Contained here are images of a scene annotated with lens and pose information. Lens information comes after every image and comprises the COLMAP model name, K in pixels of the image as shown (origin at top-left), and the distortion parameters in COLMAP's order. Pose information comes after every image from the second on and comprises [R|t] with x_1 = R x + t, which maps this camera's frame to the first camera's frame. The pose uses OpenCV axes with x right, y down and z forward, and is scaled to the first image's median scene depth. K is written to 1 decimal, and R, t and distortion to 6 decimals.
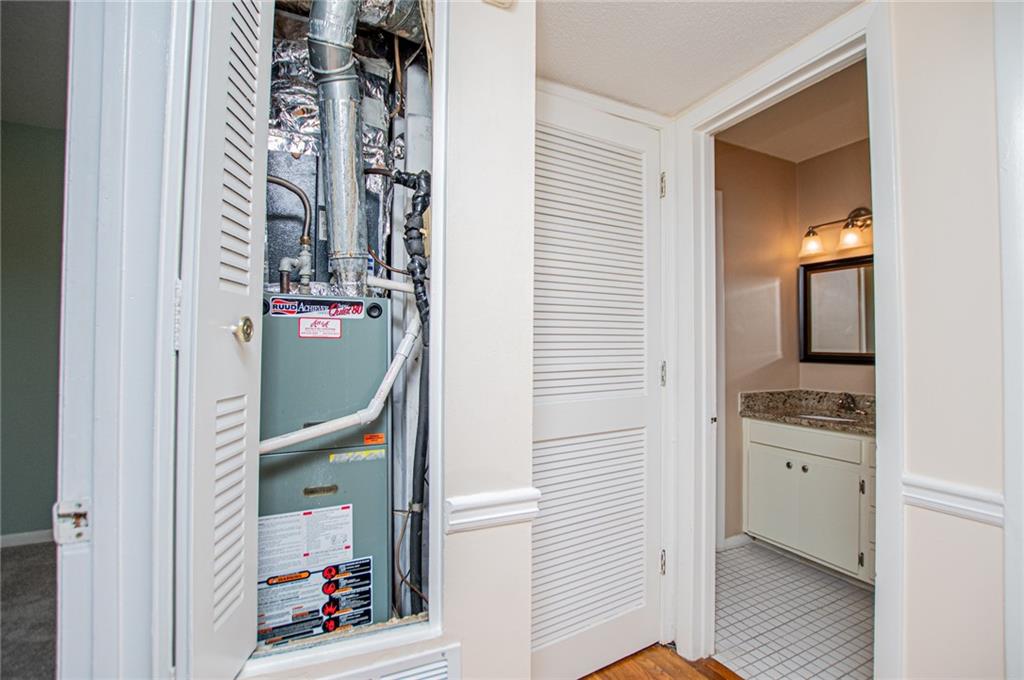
lens RADIAL K [[449.1, 0, 516.0], [0, 449.1, 340.8], [0, 0, 1]] dist [-0.041031, 0.008754]
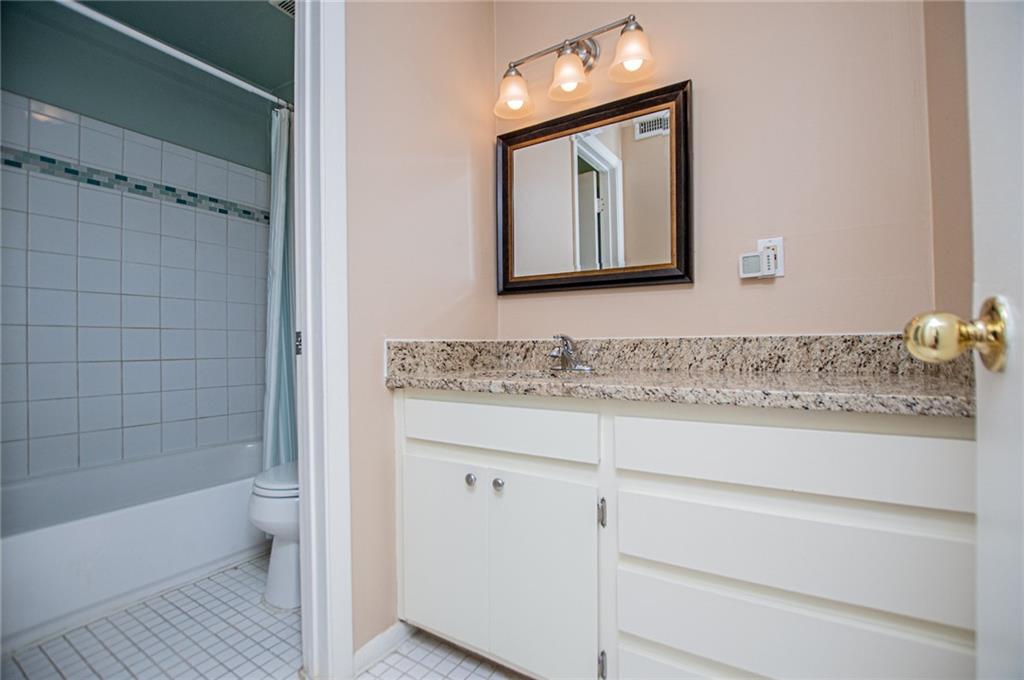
lens RADIAL K [[449.1, 0, 516.0], [0, 449.1, 340.8], [0, 0, 1]] dist [-0.041031, 0.008754]
pose [[0.841450, -0.008812, 0.540263, 0.346989], [0.003361, 0.999933, 0.011074, 0.109028], [-0.540324, -0.007503, 0.841424, 0.492537]]
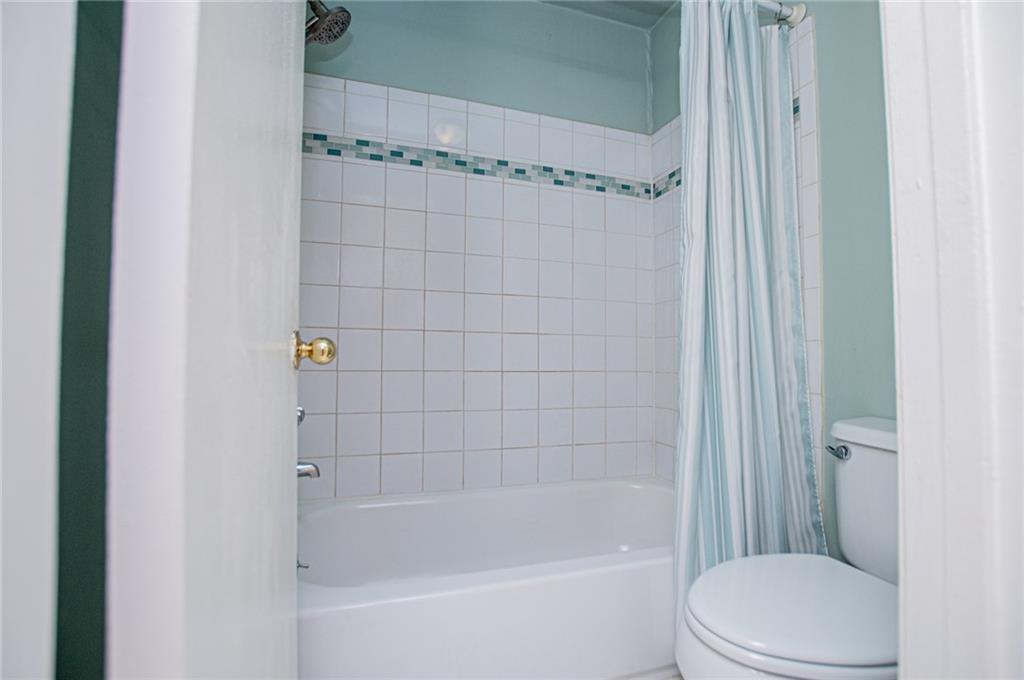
lens RADIAL K [[448.3, 0, 514.7], [0, 448.3, 343.4], [0, 0, 1]] dist [-0.042508, 0.010310]
pose [[0.990307, -0.003750, -0.138847, 0.292233], [0.001114, 0.999818, -0.019054, 0.121295], [0.138893, 0.018714, 0.990131, 0.835889]]
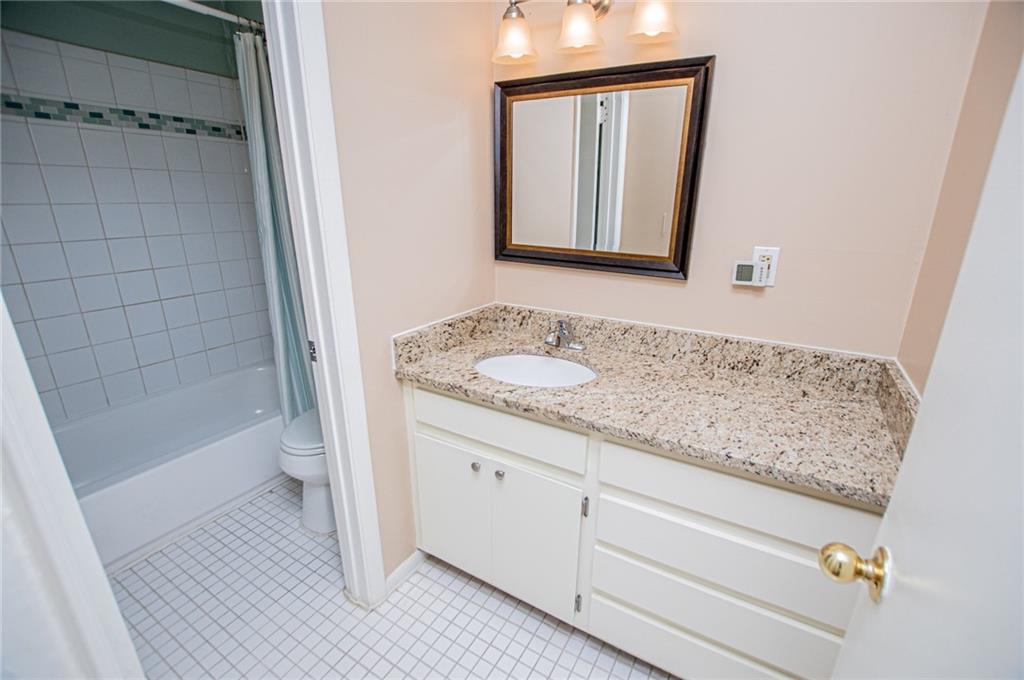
lens RADIAL K [[448.3, 0, 514.7], [0, 448.3, 343.4], [0, 0, 1]] dist [-0.042508, 0.010310]
pose [[0.829693, -0.170324, 0.531601, 0.332990], [-0.012622, 0.946347, 0.322907, -0.045233], [-0.558078, -0.274623, 0.783027, 0.494049]]
